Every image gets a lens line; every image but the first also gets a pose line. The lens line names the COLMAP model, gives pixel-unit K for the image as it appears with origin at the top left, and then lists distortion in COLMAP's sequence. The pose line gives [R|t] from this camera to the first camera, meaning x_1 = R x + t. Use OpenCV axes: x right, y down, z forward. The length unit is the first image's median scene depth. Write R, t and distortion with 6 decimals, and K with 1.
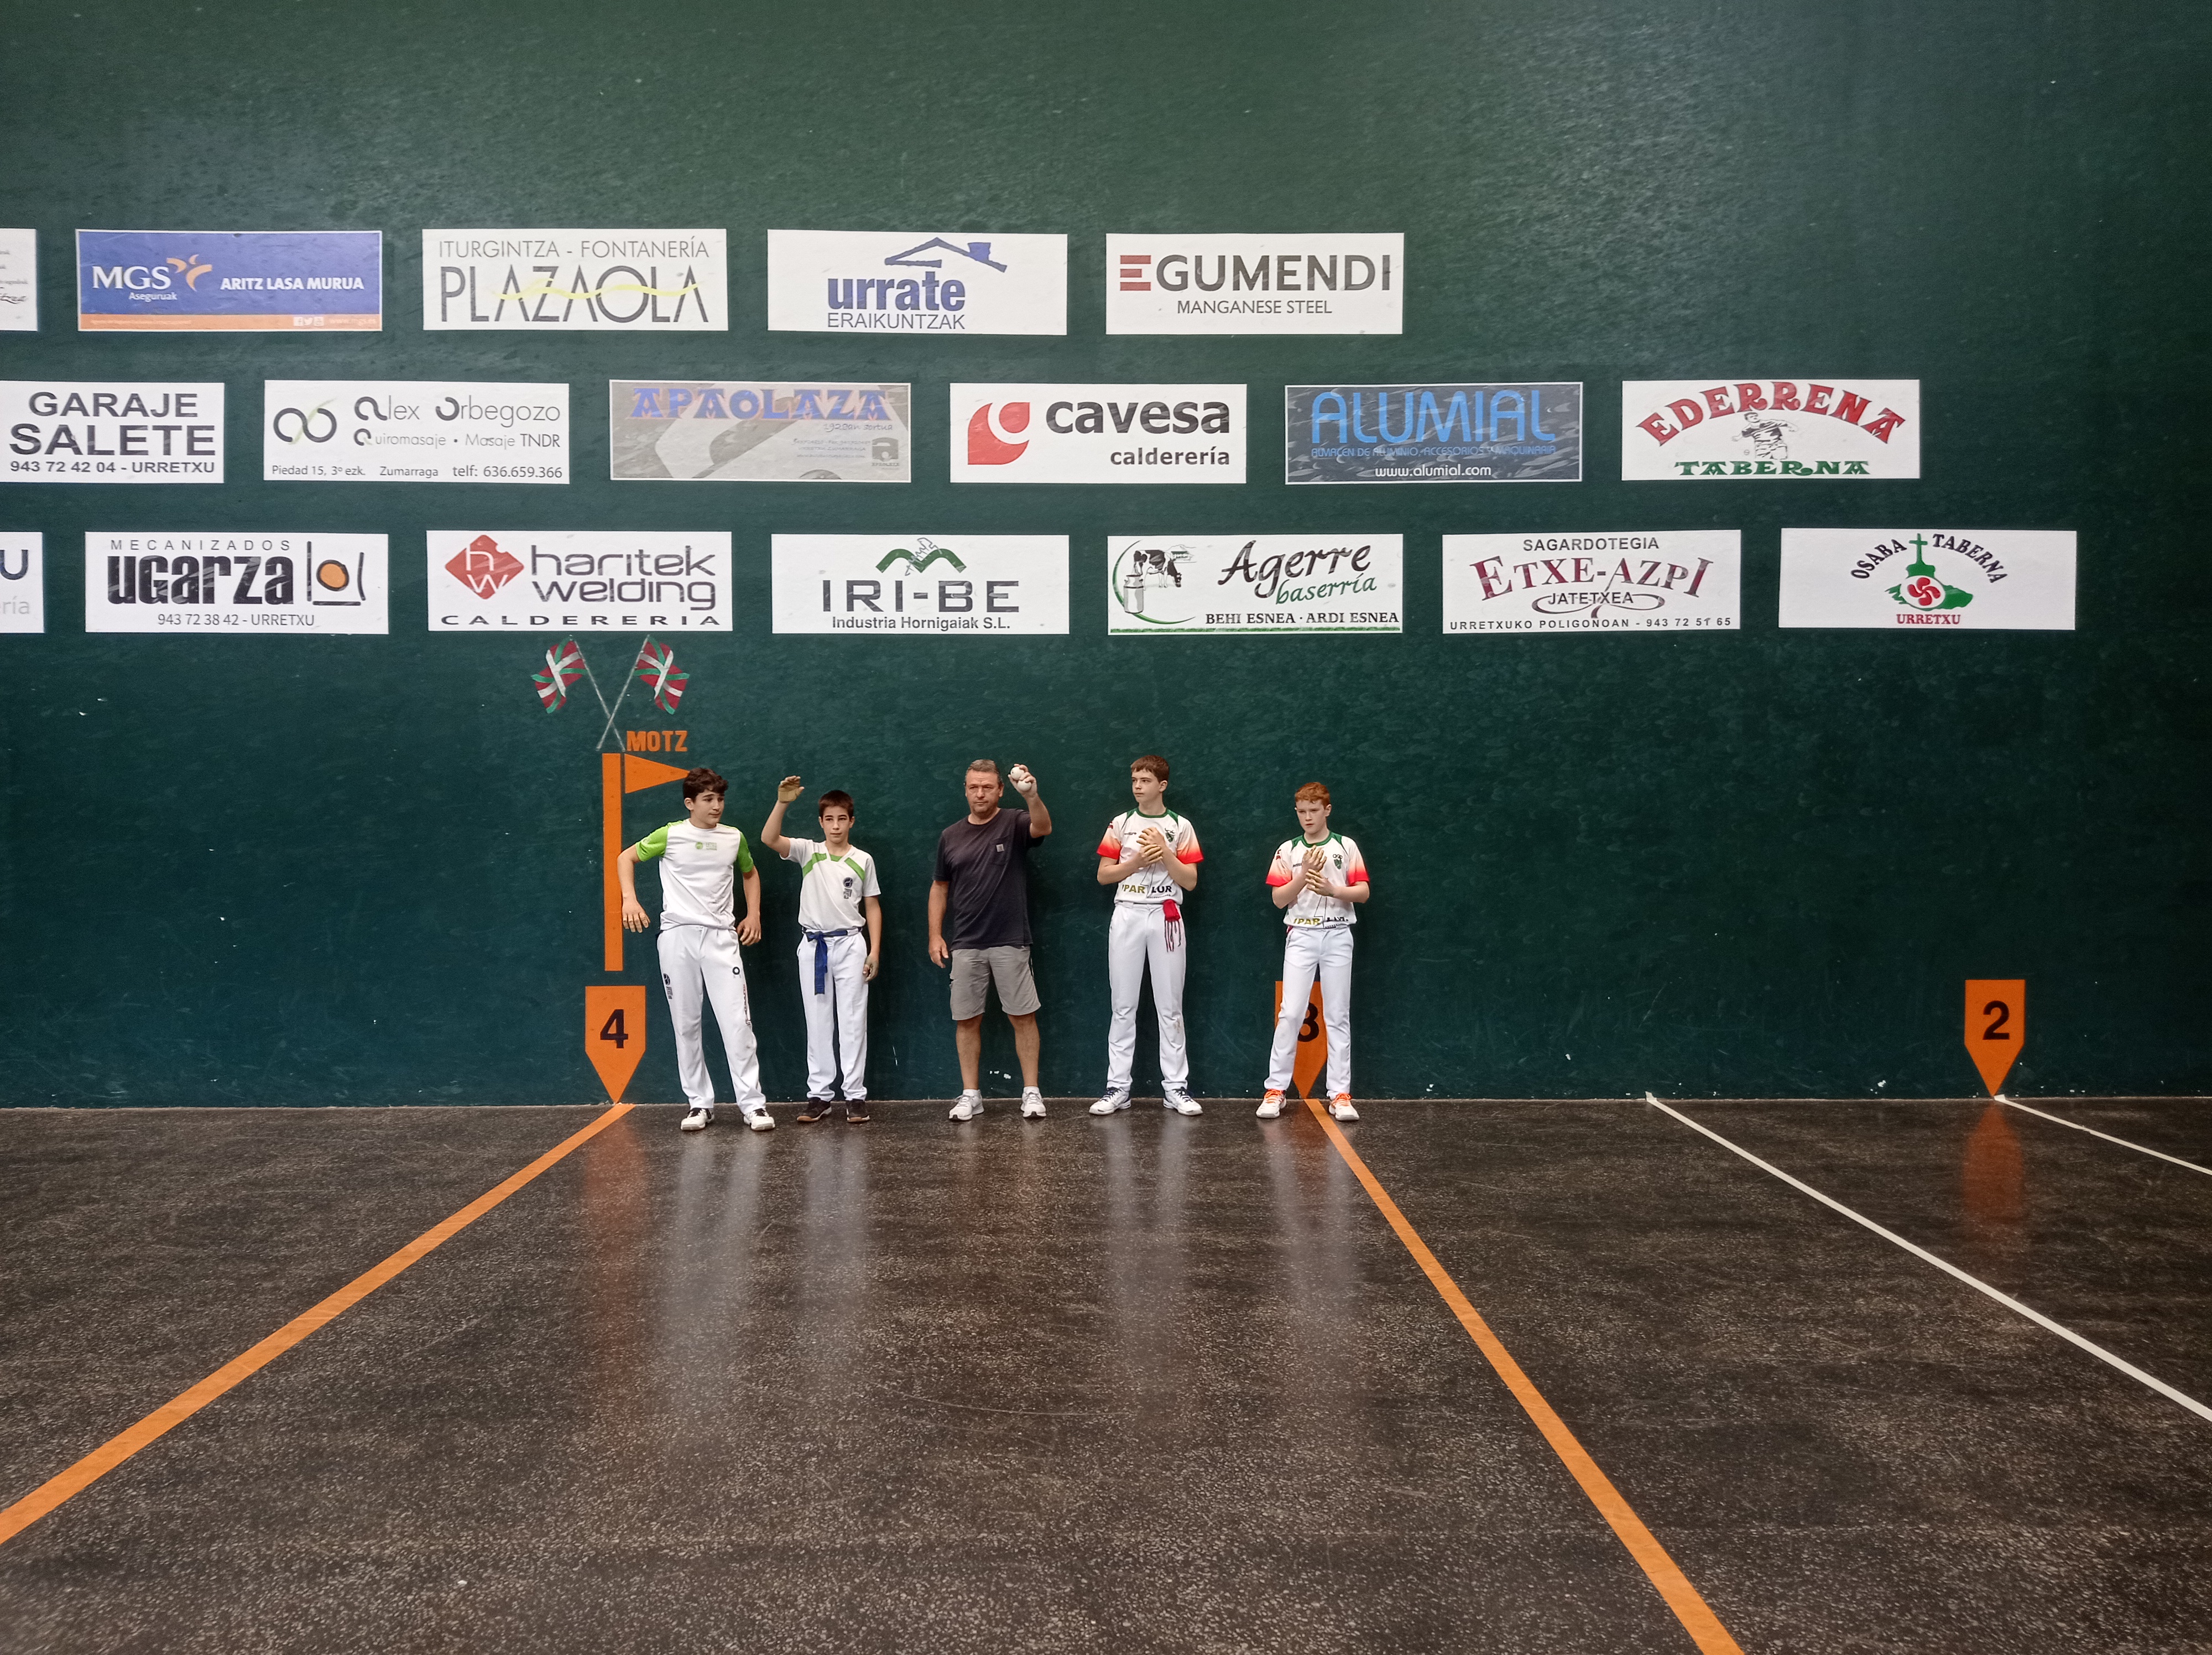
lens RADIAL K [[1652.7, 0, 1111.6], [0, 1652.7, 814.5], [0, 0, 1]] dist [0.108307, -0.163998]
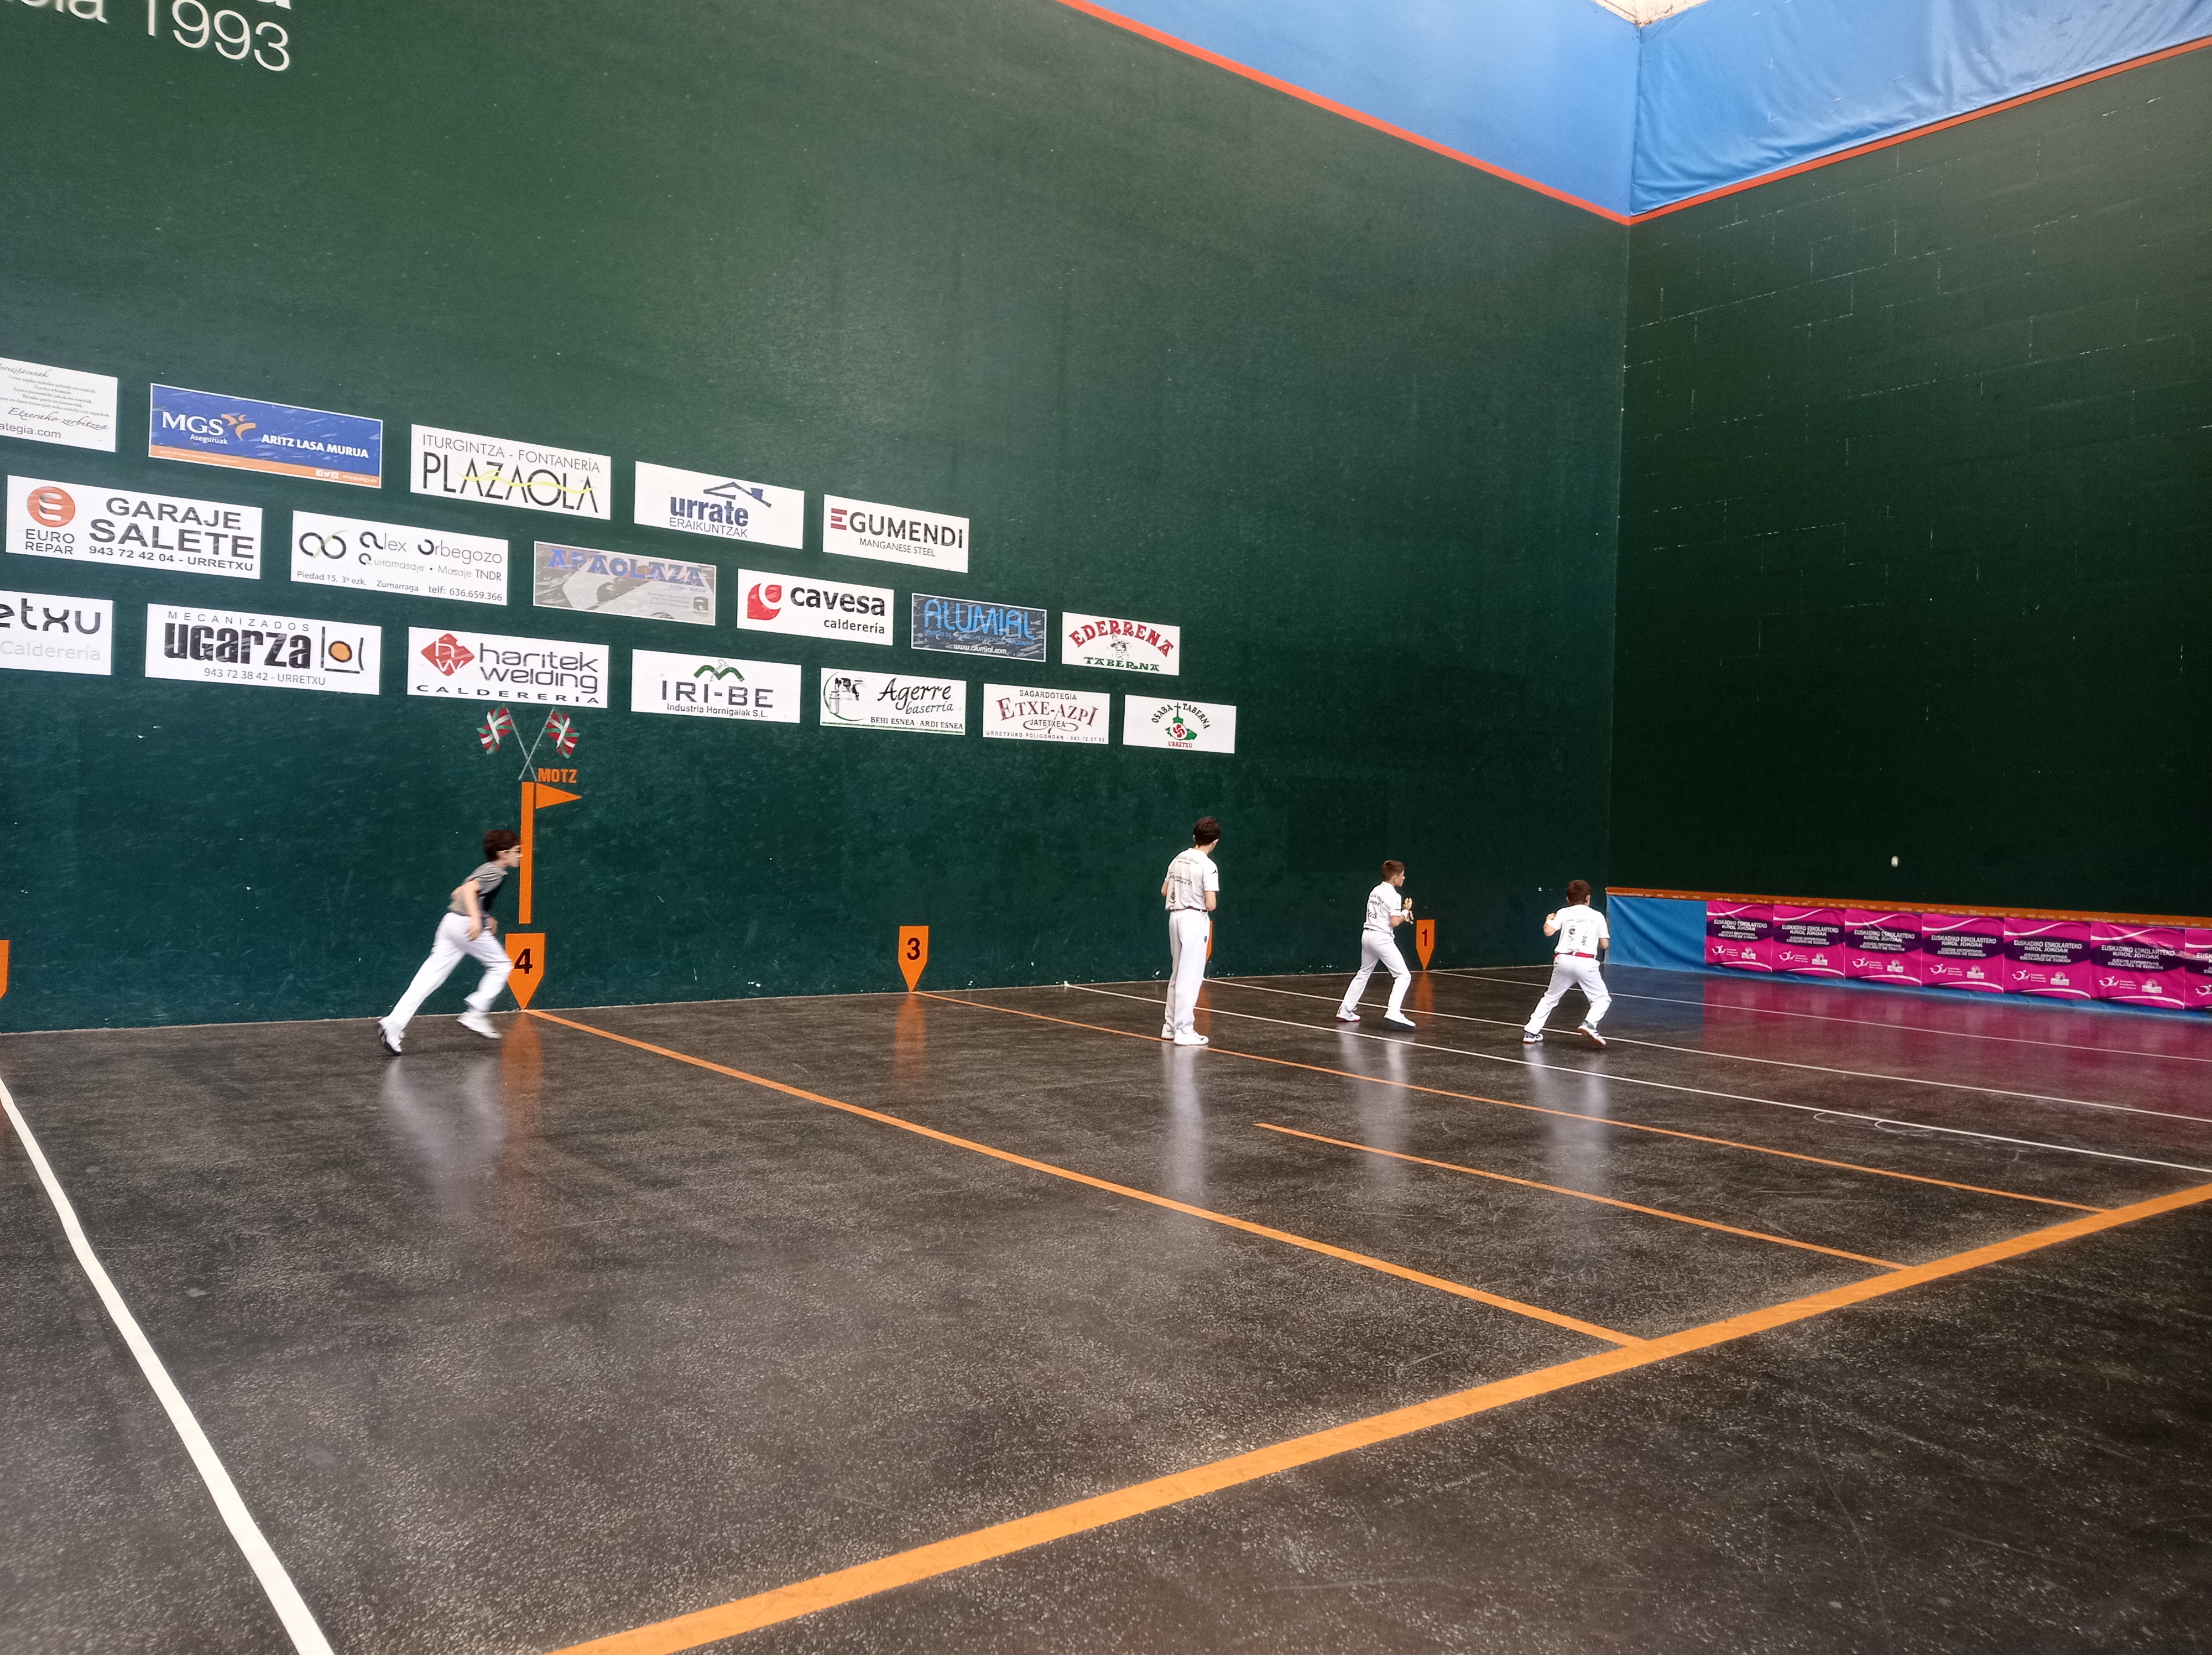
lens RADIAL K [[1652.7, 0, 1109.6], [0, 1652.7, 835.2], [0, 0, 1]] dist [0.108307, -0.163998]
pose [[0.795044, 0.023151, 0.606109, -0.805494], [-0.020663, 0.999725, -0.011083, 0.018322], [-0.606199, -0.003713, 0.795304, -0.552358]]
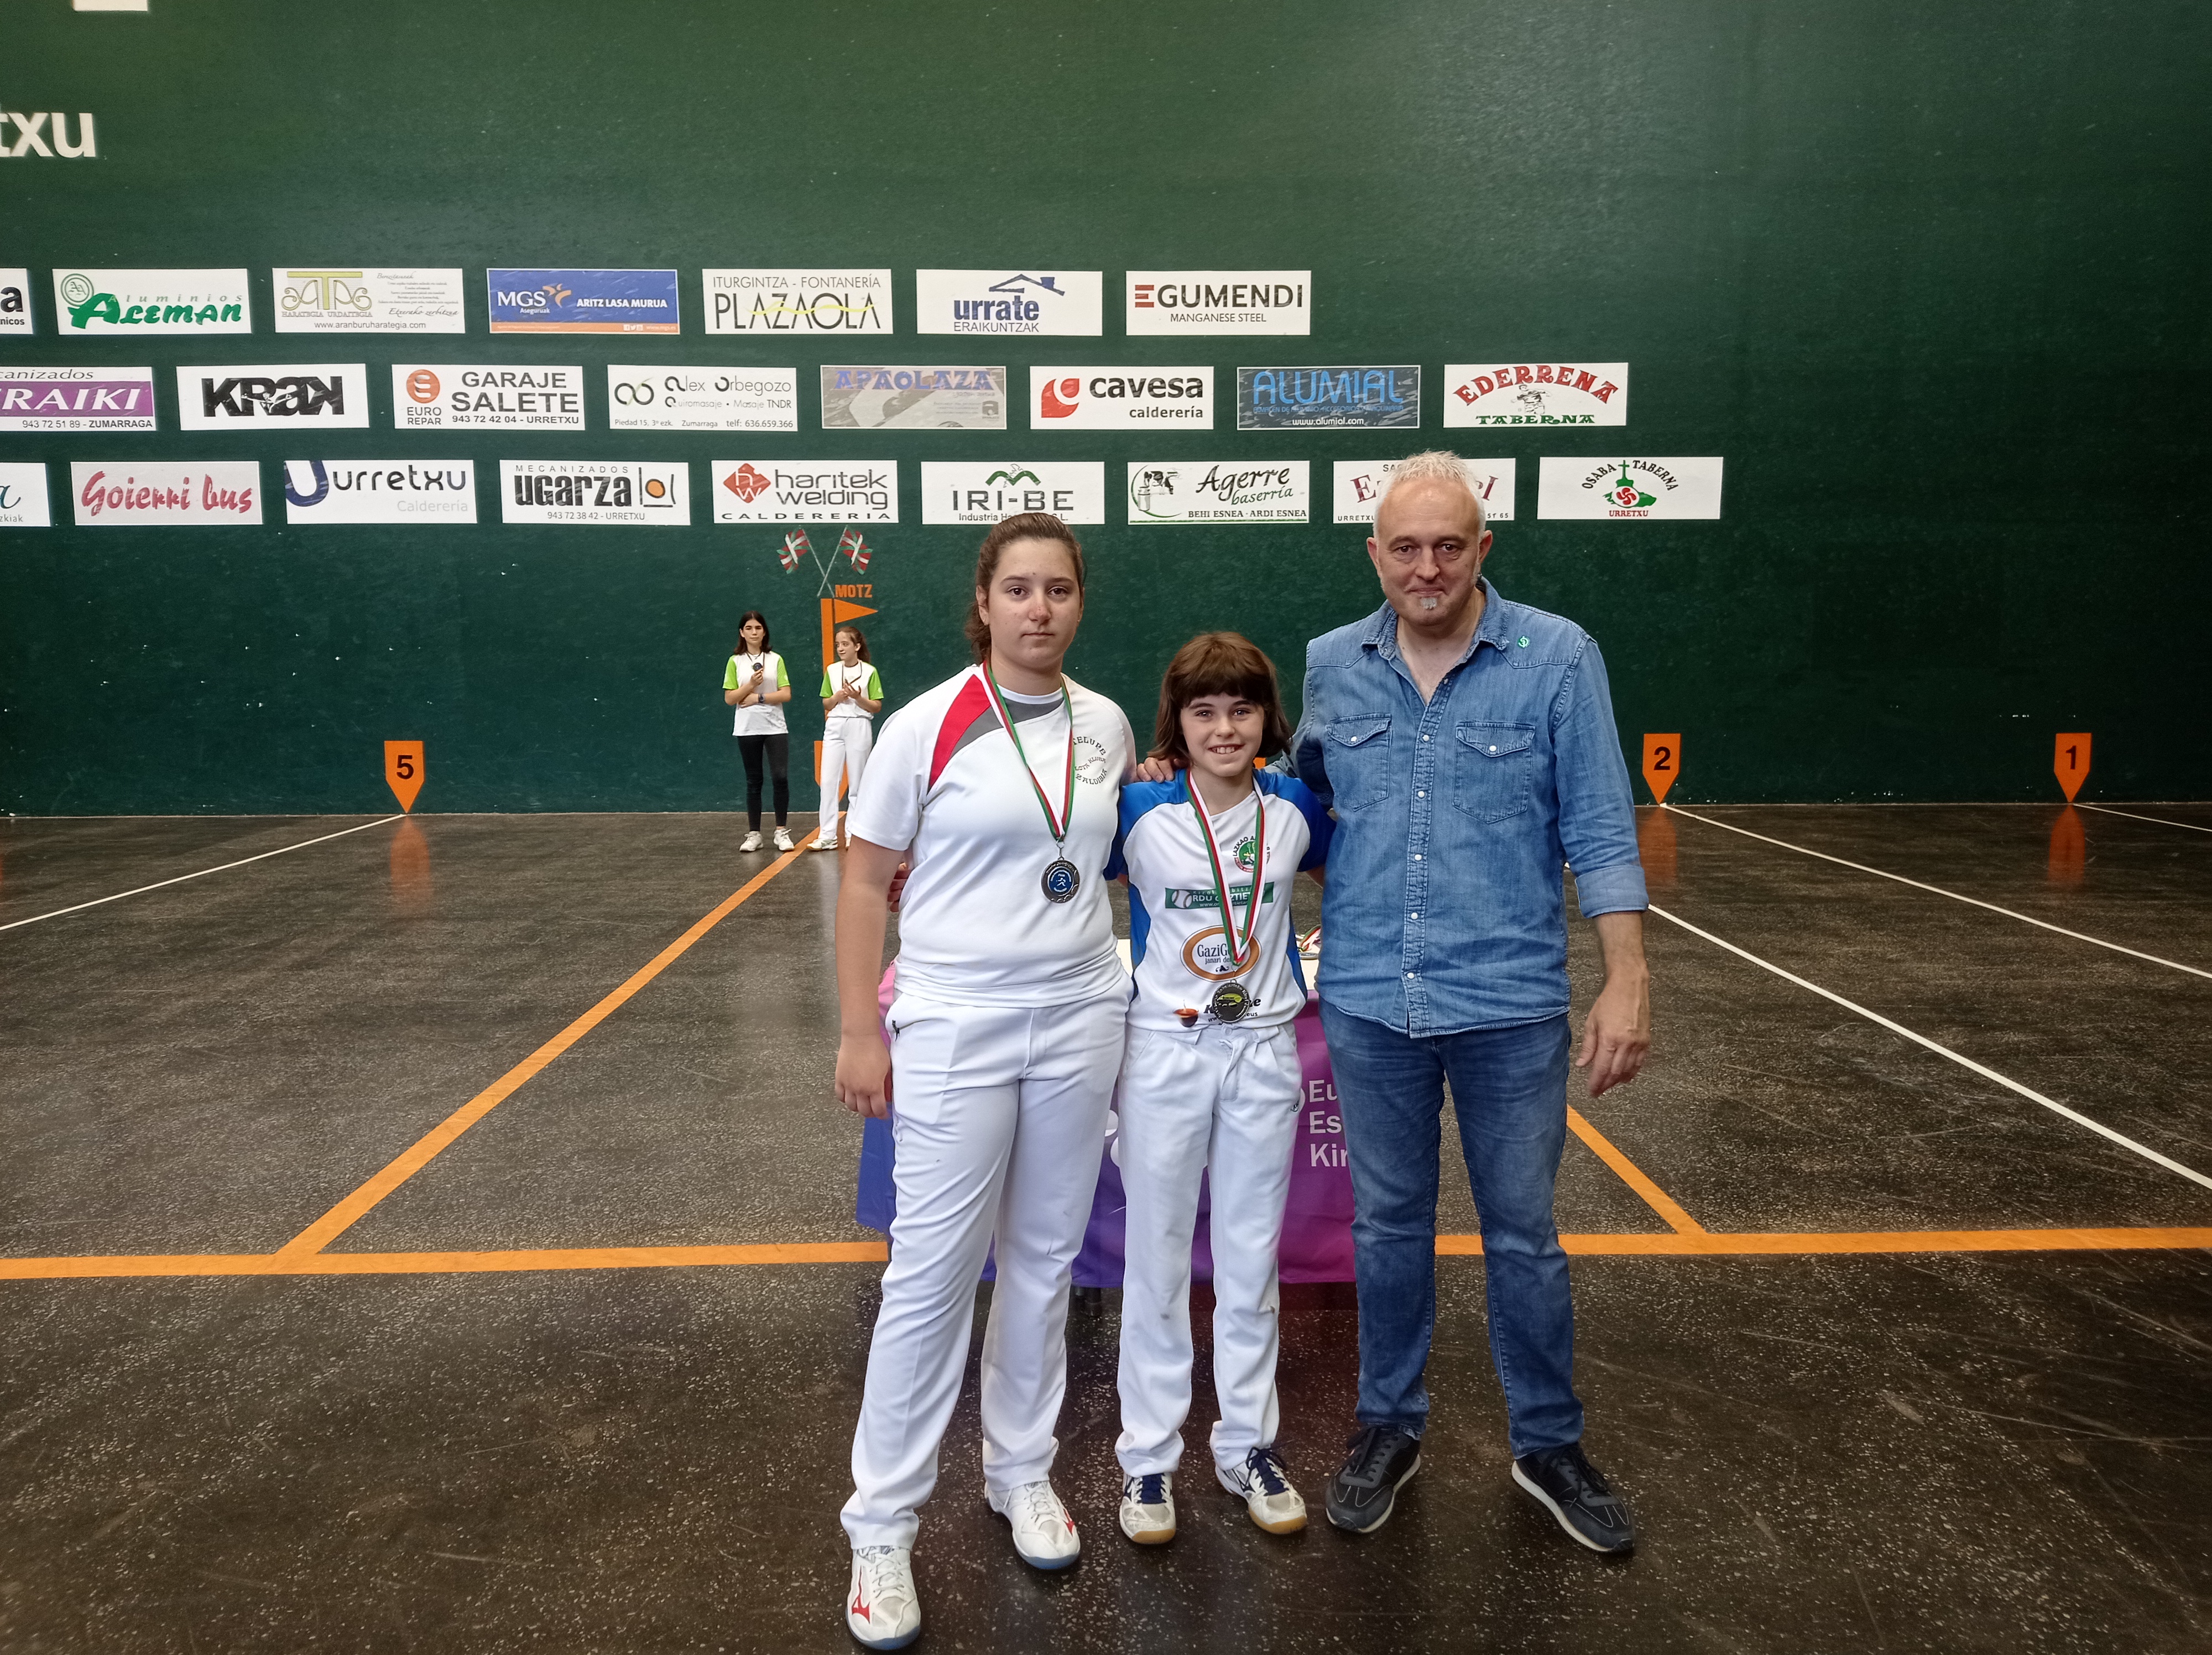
lens RADIAL K [[1652.7, 0, 1102.1], [0, 1652.7, 827.0], [0, 0, 1]] dist [0.108307, -0.163998]
pose [[0.999922, -0.004001, 0.011794, -0.048067], [0.002797, 0.994939, 0.100443, 0.023416], [-0.012136, -0.100402, 0.994873, -0.652740]]
